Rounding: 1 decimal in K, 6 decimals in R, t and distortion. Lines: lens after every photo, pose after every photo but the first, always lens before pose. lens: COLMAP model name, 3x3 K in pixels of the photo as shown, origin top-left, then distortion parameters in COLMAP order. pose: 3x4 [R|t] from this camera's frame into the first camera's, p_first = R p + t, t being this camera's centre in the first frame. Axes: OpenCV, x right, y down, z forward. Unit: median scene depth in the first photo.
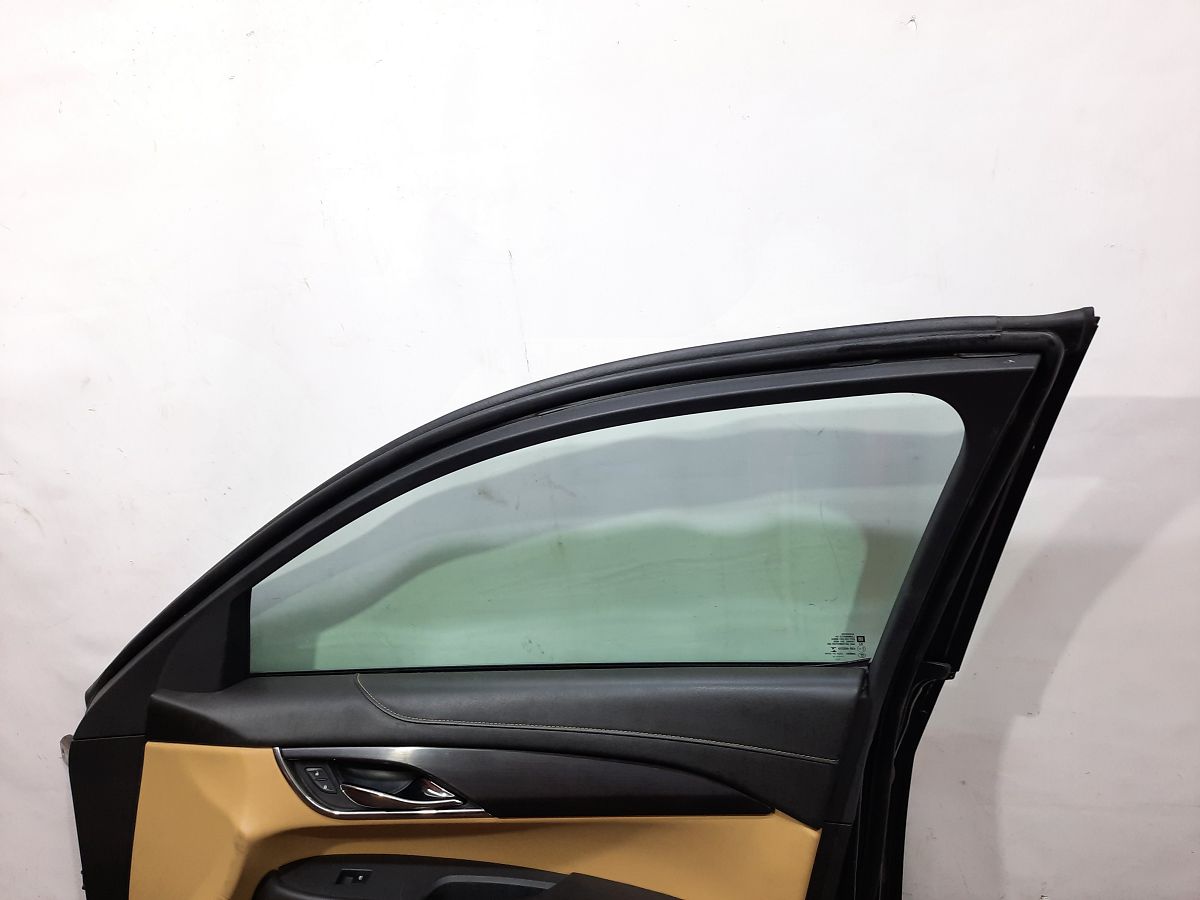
lens RADIAL K [[891.9, 0, 607.1], [0, 891.9, 451.5], [0, 0, 1]] dist [0.033779, -0.018245]
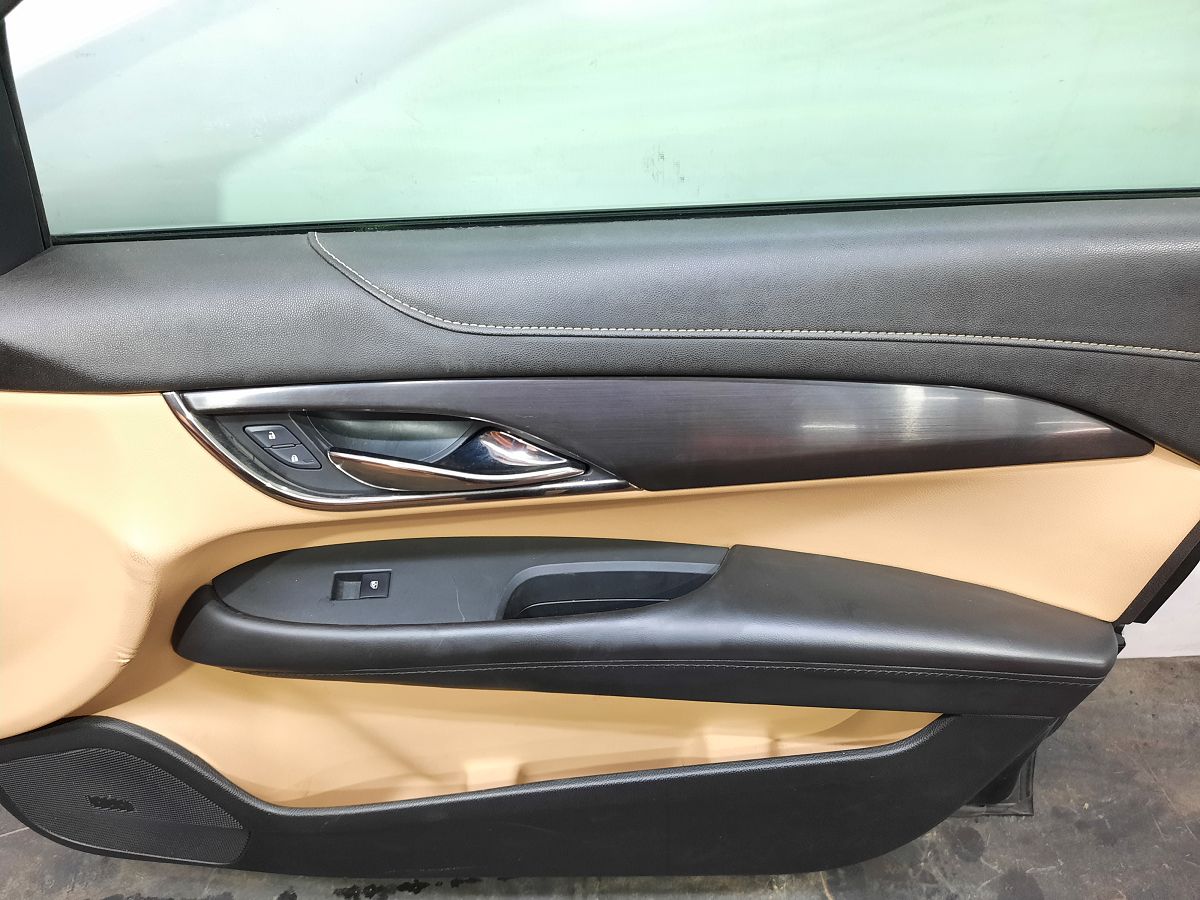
lens RADIAL K [[891.9, 0, 594.9], [0, 891.9, 460.4], [0, 0, 1]] dist [0.033779, -0.018245]
pose [[0.973976, -0.087220, 0.209199, -0.254182], [-0.030319, 0.864562, 0.501612, 0.117193], [-0.224616, -0.494900, 0.839417, 0.538856]]
